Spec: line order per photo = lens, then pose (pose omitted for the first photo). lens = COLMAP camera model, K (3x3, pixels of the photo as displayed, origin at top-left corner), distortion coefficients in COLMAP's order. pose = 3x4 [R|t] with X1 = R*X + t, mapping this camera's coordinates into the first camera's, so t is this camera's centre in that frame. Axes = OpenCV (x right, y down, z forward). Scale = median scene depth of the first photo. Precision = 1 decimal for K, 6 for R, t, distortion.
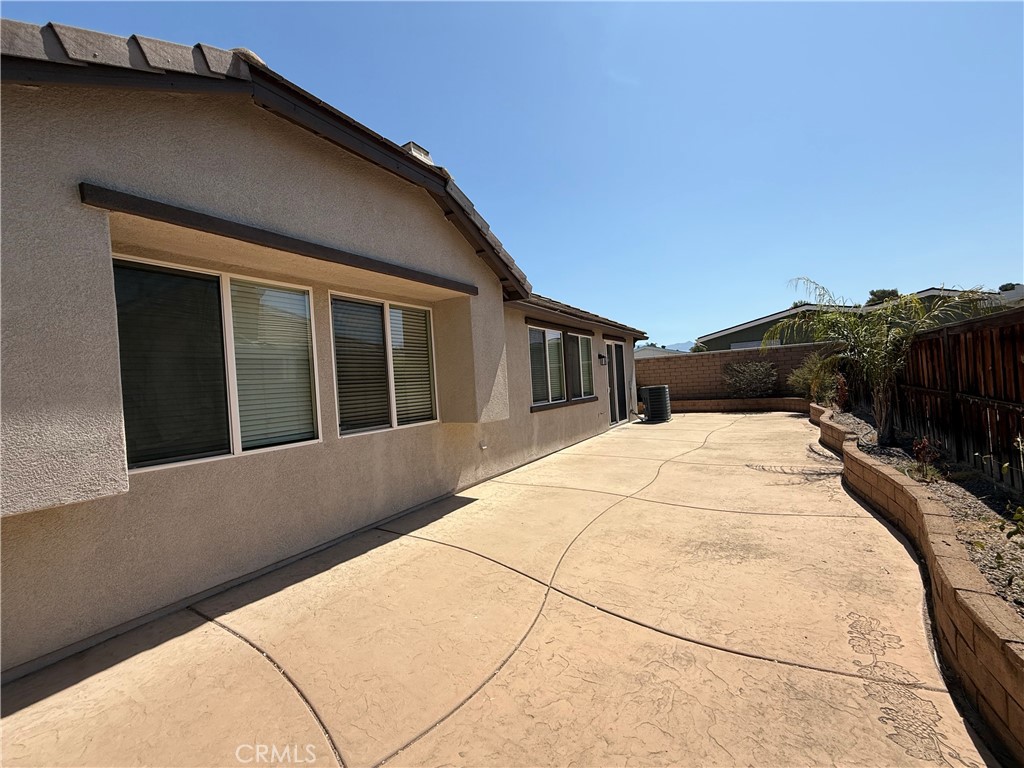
lens RADIAL K [[407.6, 0, 509.5], [0, 407.6, 386.4], [0, 0, 1]] dist [0.000797, 0.000156]
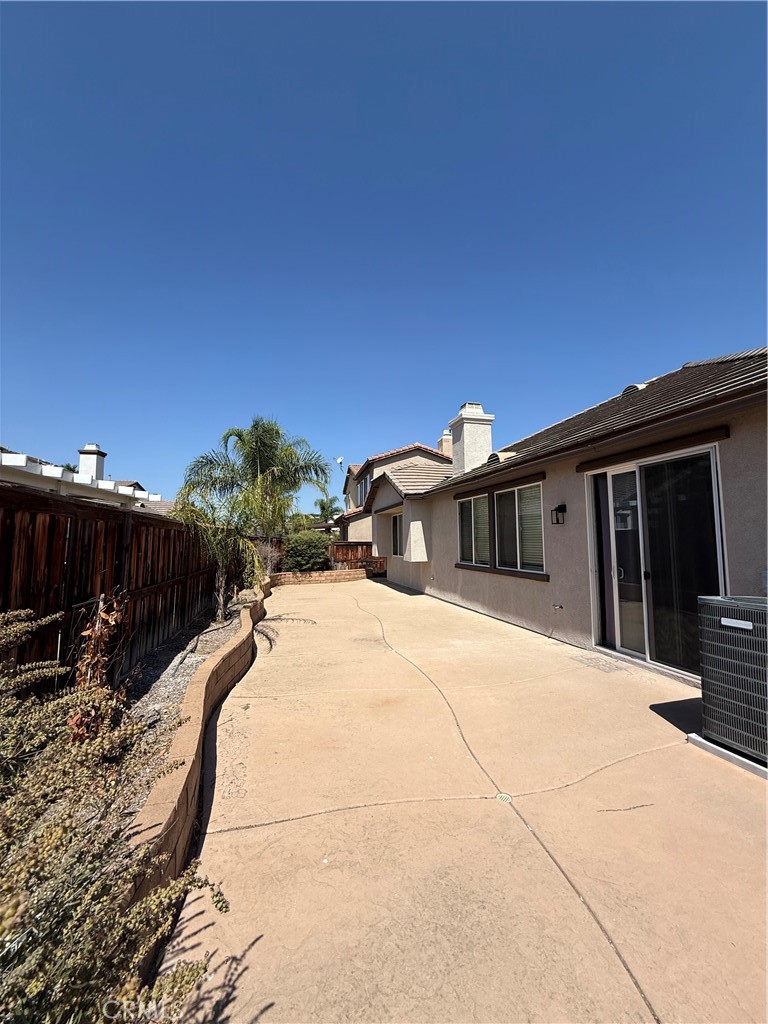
lens RADIAL K [[407.6, 0, 383.7], [0, 407.6, 509.4], [0, 0, 1]] dist [0.000797, 0.000156]
pose [[-0.678659, 0.010422, -0.734380, 2.107115], [0.045059, 0.998607, -0.027469, -0.174722], [0.733070, -0.051733, -0.678183, 3.102273]]
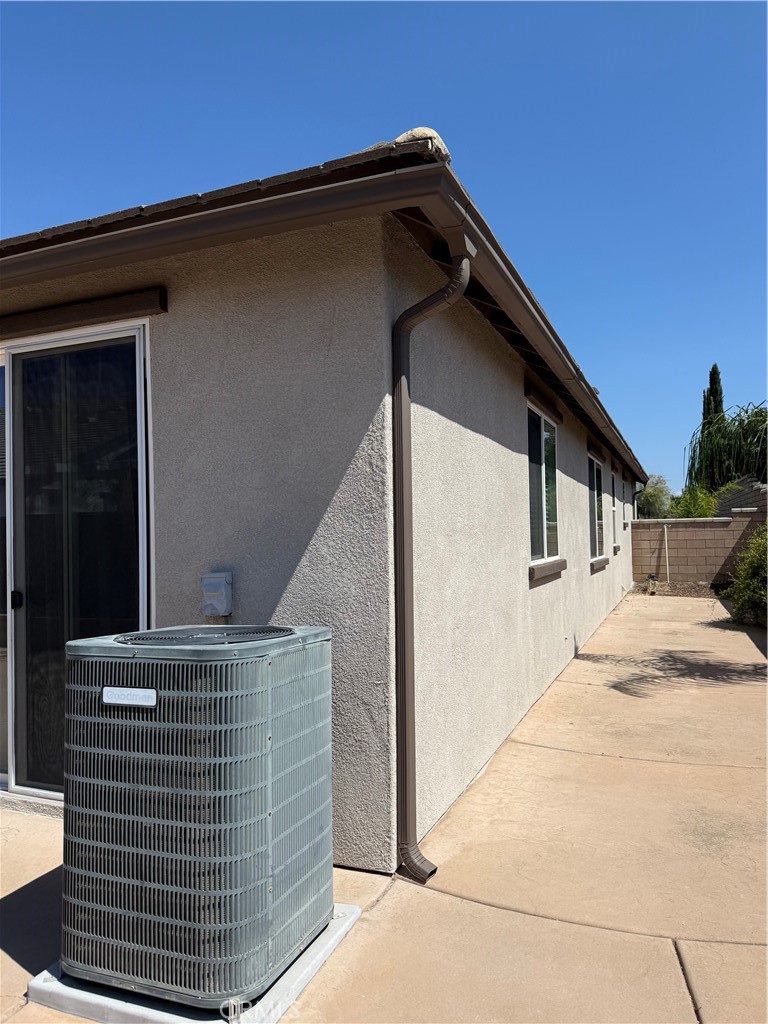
lens RADIAL K [[717.5, 0, 384.0], [0, 717.5, 512.0], [0, 0, 1]] dist [0.119897, -0.185116]
pose [[0.179543, 0.030697, -0.983271, 1.761793], [0.003795, 0.999484, 0.031897, -0.127002], [0.983743, -0.009459, 0.179334, 3.149001]]
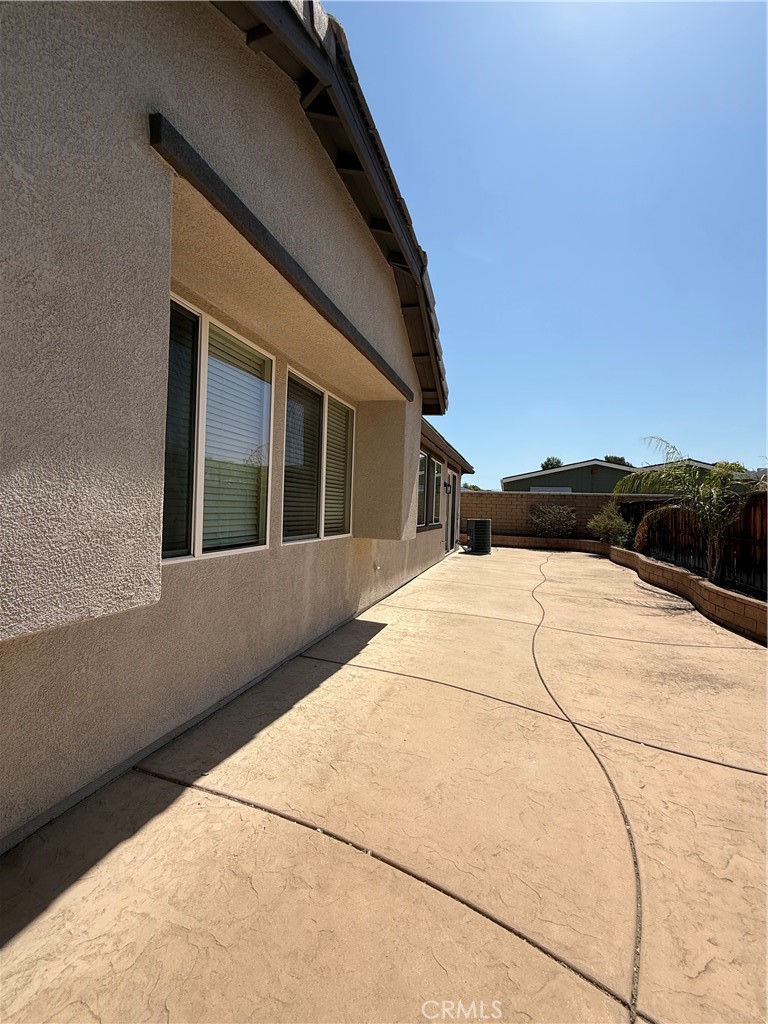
lens RADIAL K [[407.6, 0, 383.7], [0, 407.6, 509.4], [0, 0, 1]] dist [0.000797, 0.000156]
pose [[0.965875, 0.094033, 0.241337, -0.421084], [-0.092525, 0.995555, -0.017596, 0.049337], [-0.241918, -0.005334, 0.970282, 0.153981]]
